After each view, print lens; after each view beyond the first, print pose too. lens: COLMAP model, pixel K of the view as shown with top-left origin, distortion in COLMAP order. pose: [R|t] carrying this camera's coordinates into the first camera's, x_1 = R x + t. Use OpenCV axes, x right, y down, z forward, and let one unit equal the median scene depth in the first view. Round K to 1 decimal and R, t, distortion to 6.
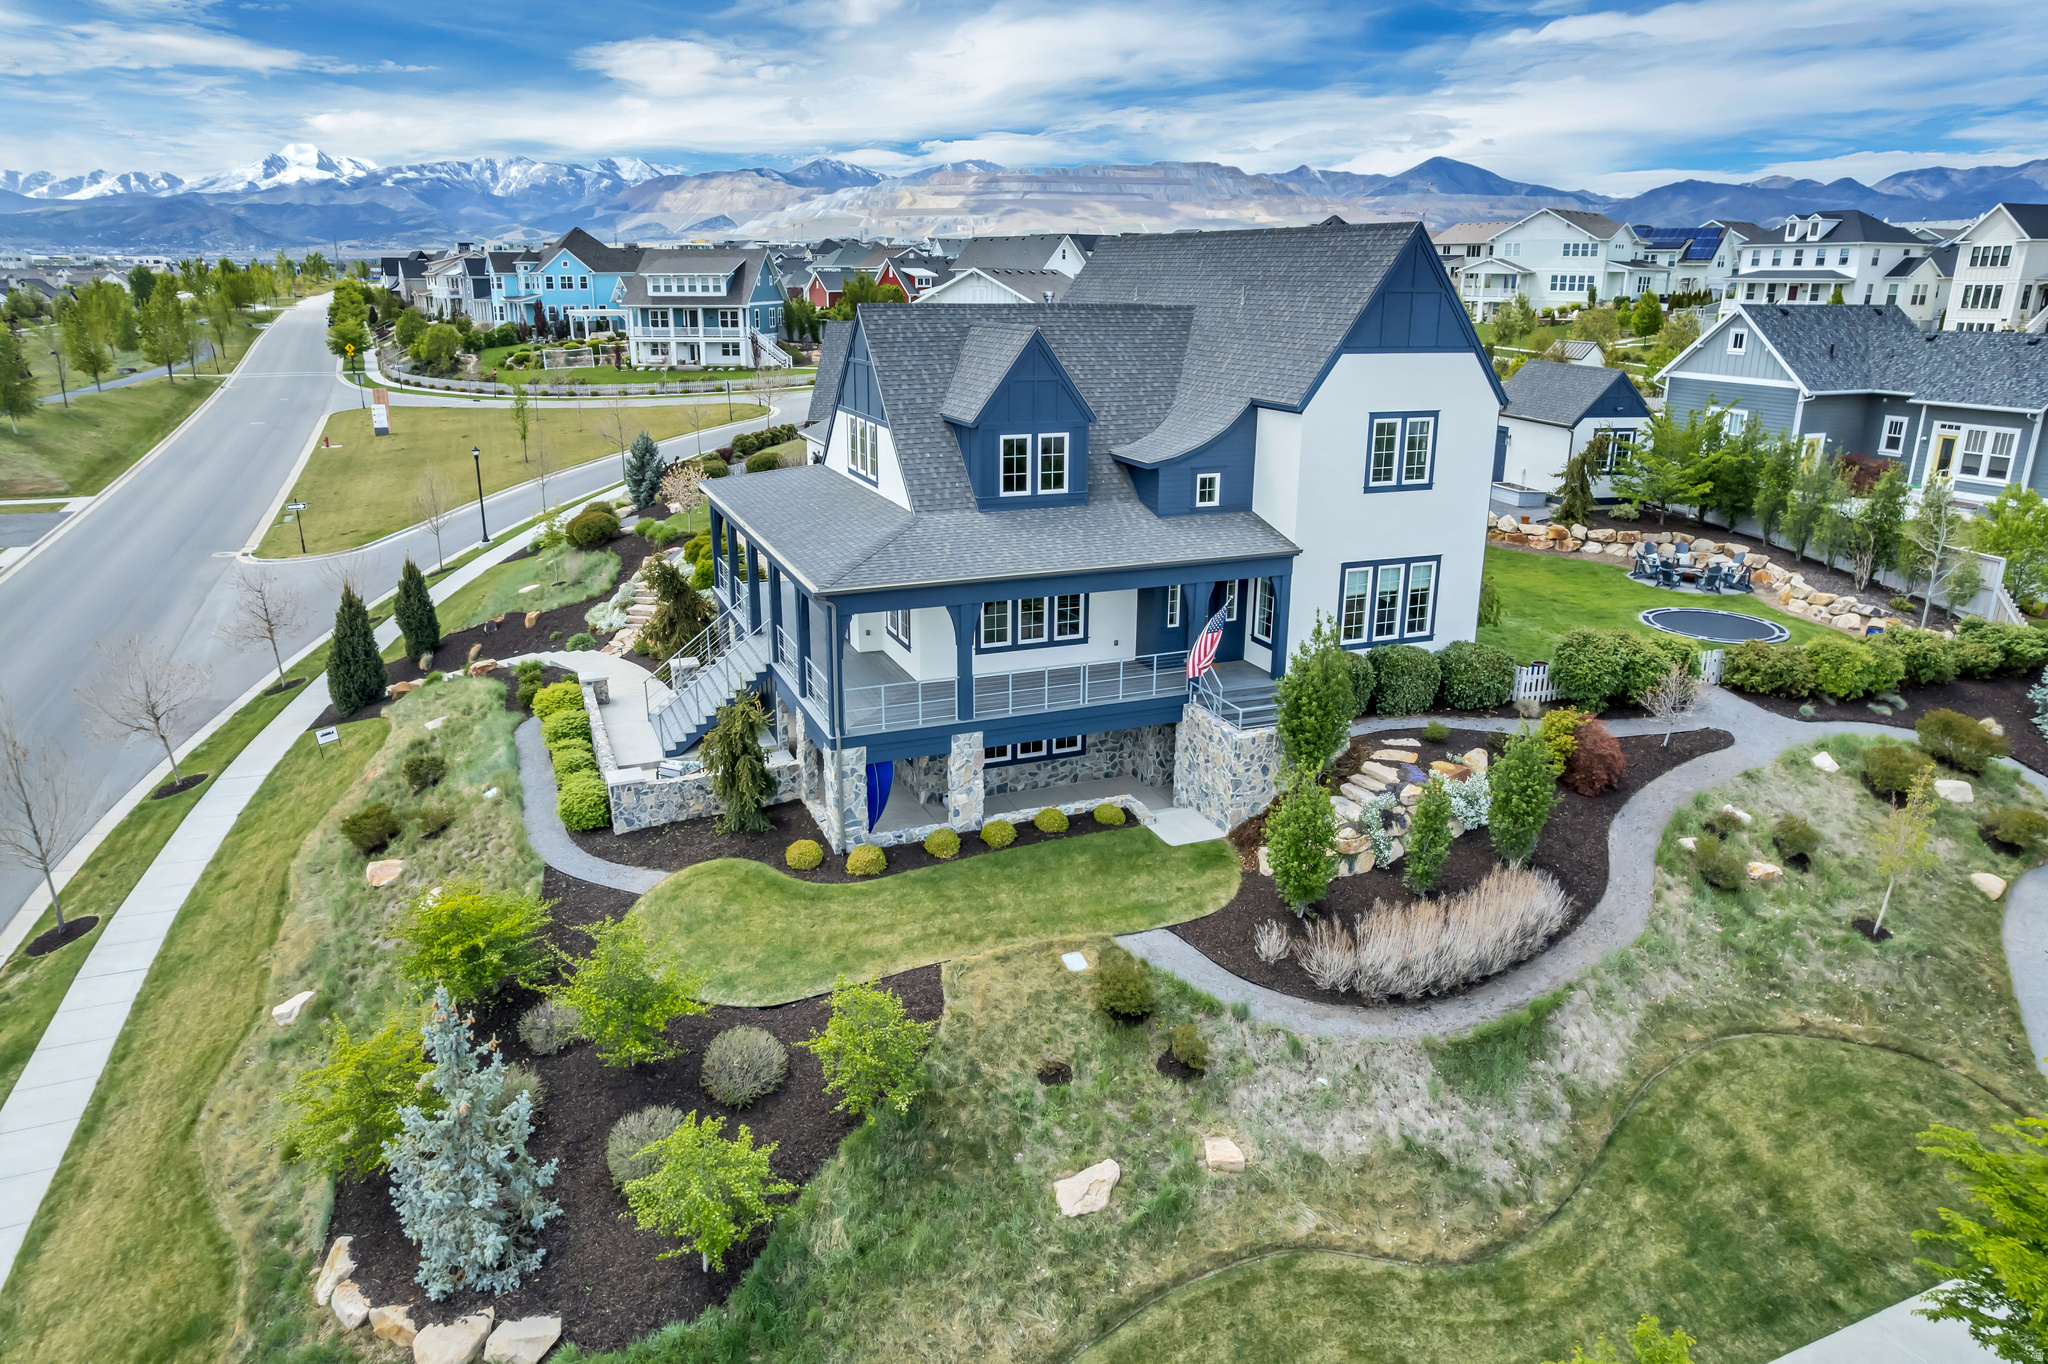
lens RADIAL K [[1314.2, 0, 1034.3], [0, 1314.2, 684.4], [0, 0, 1]] dist [-0.083492, 0.073829]
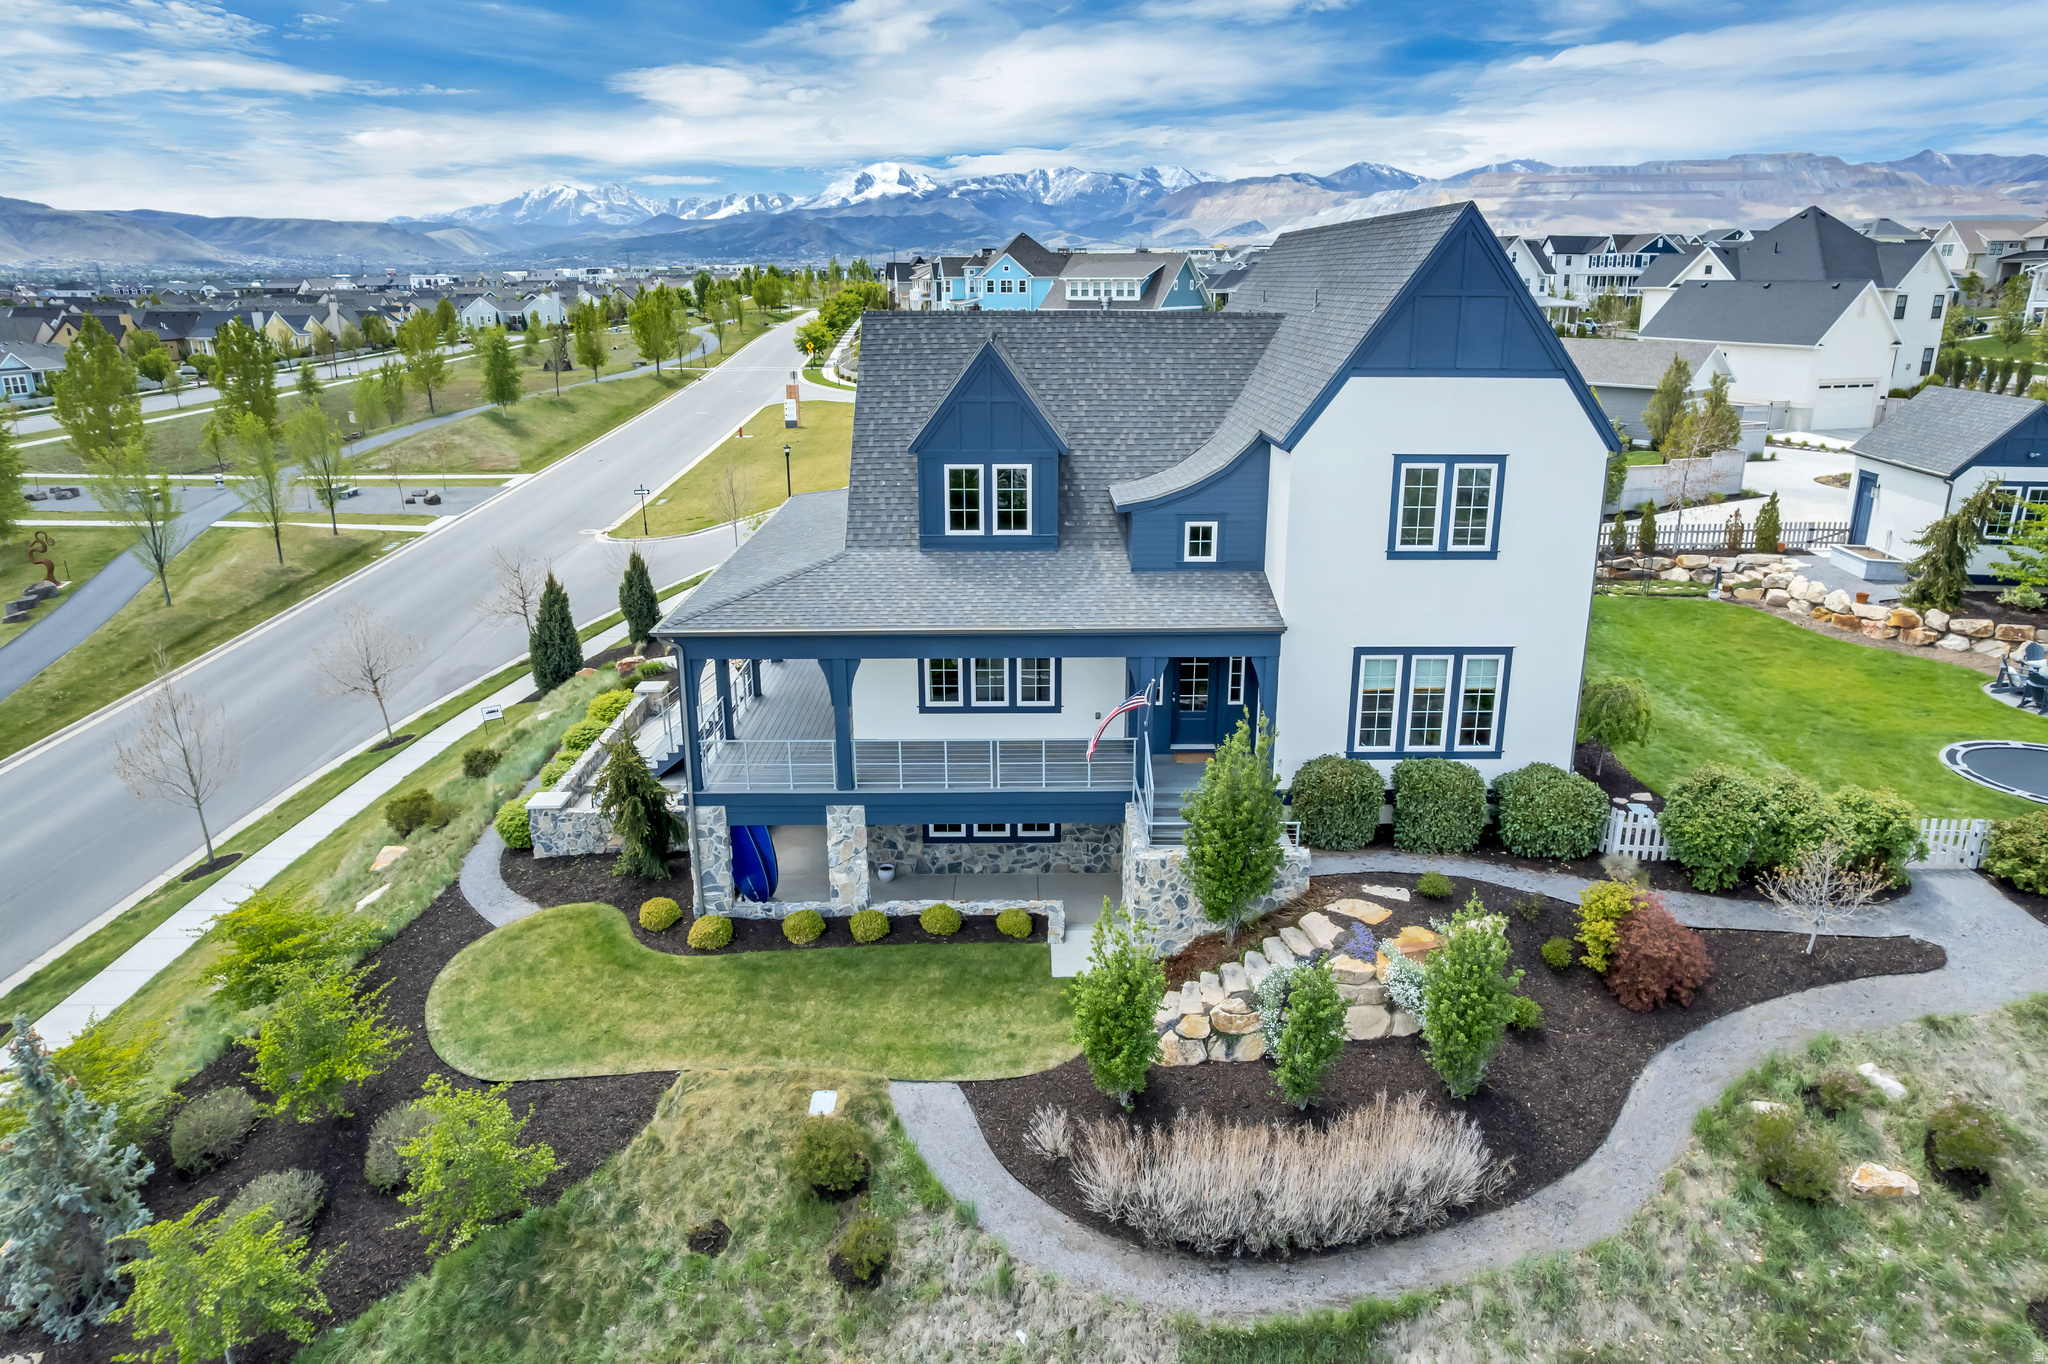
lens RADIAL K [[1314.2, 0, 1034.3], [0, 1314.2, 684.4], [0, 0, 1]] dist [-0.083492, 0.073829]
pose [[0.927527, 0.102106, -0.359540, 0.343012], [-0.103418, 0.994515, 0.015639, -0.064240], [0.359165, 0.022677, 0.932999, 0.215354]]
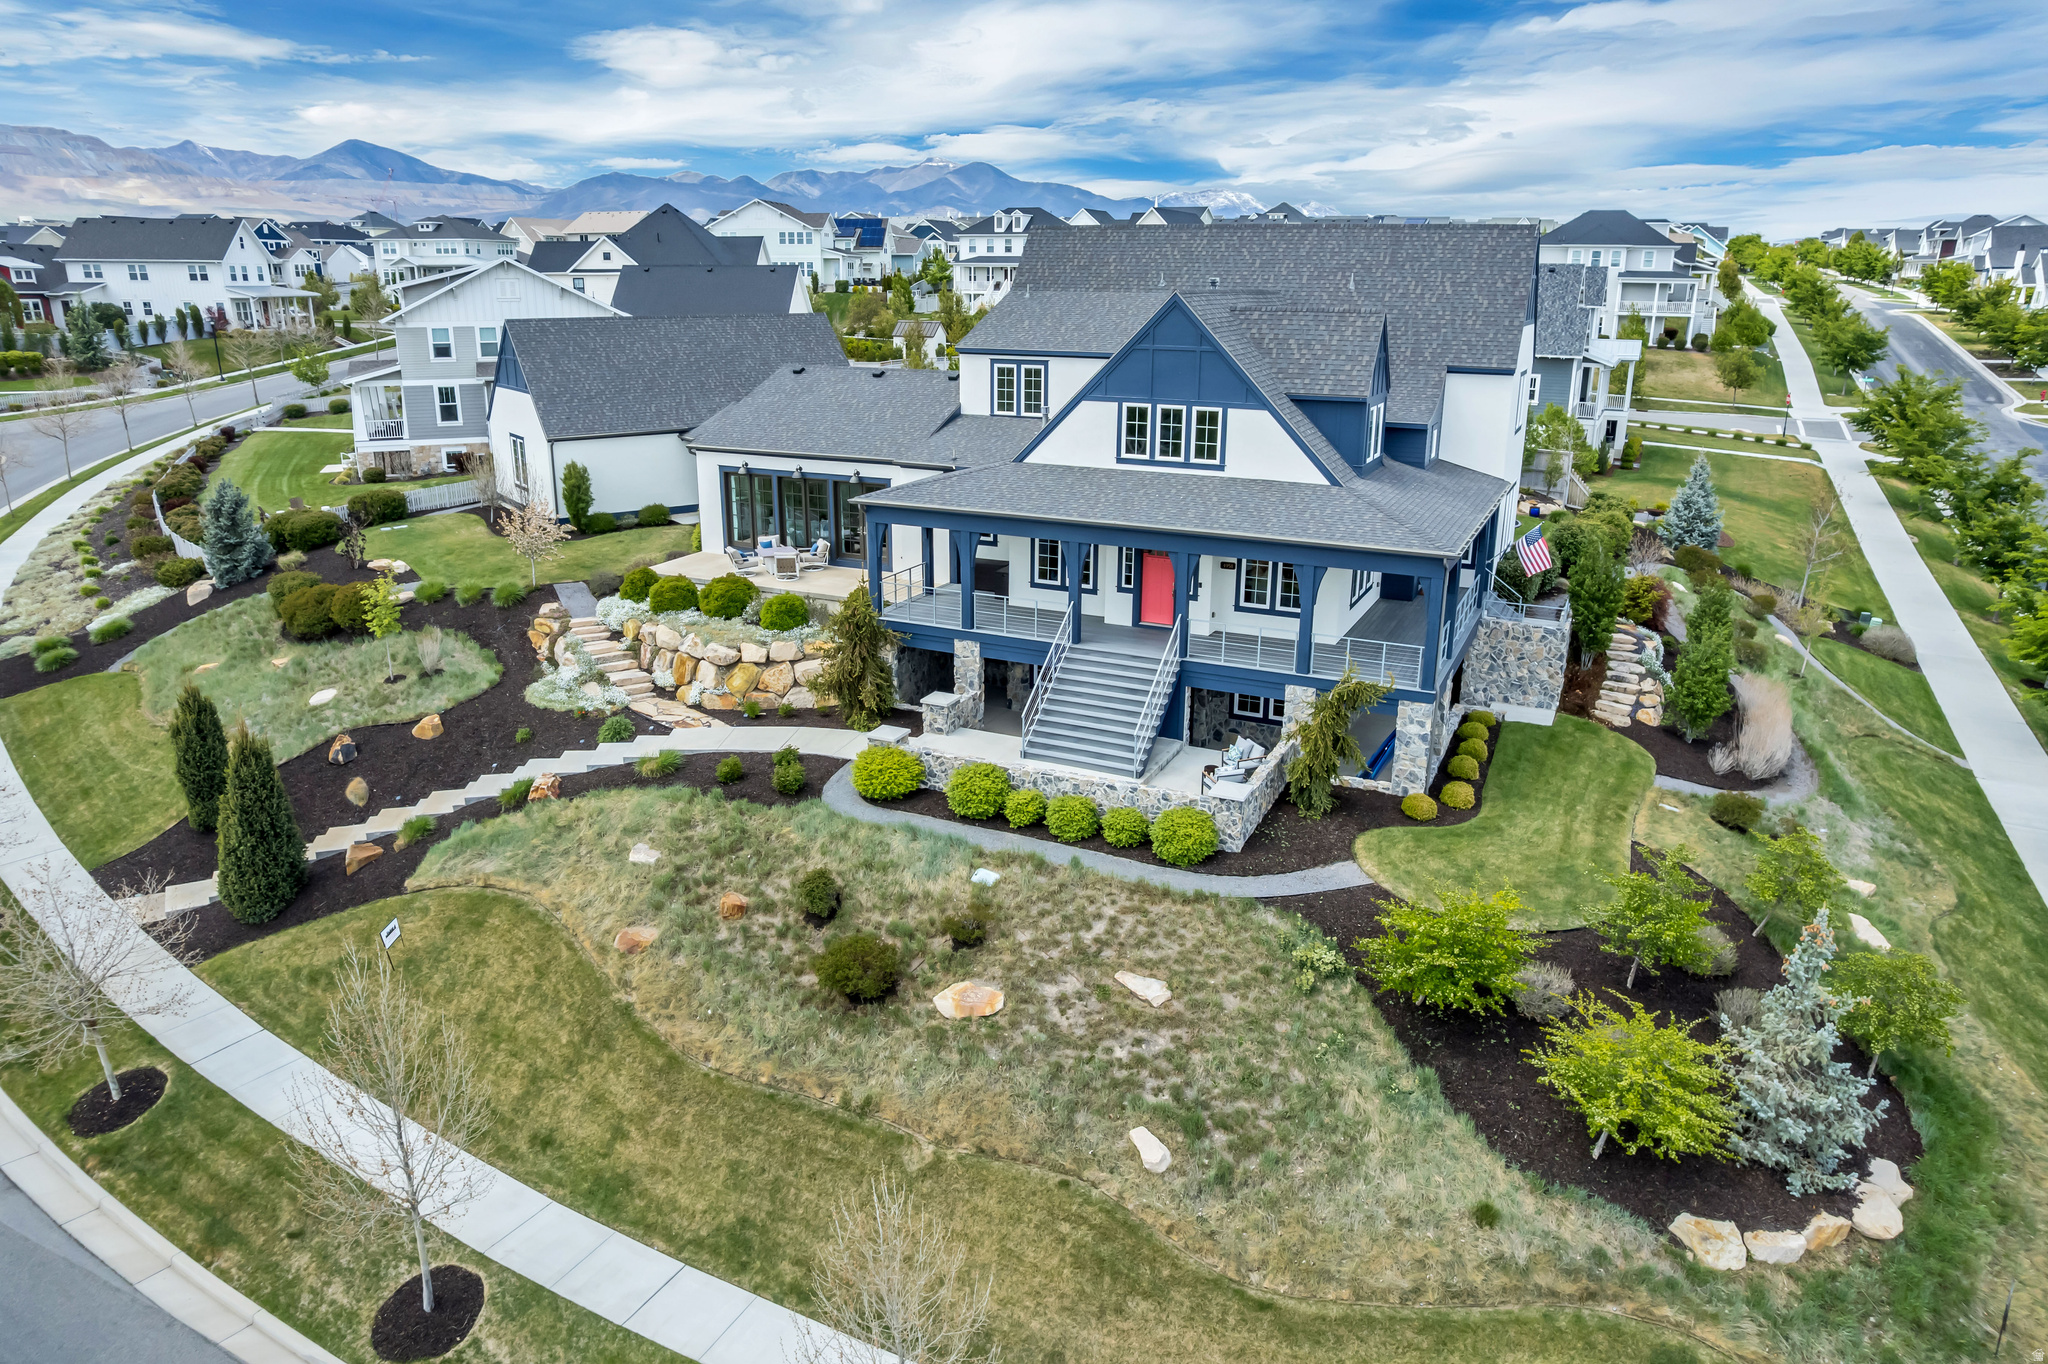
lens RADIAL K [[1314.2, 0, 1034.3], [0, 1314.2, 684.4], [0, 0, 1]] dist [-0.083492, 0.073829]
pose [[0.740626, -0.201650, 0.640944, -0.966059], [0.196904, 0.977161, 0.079903, -0.102685], [-0.642419, 0.067026, 0.763417, 0.347216]]
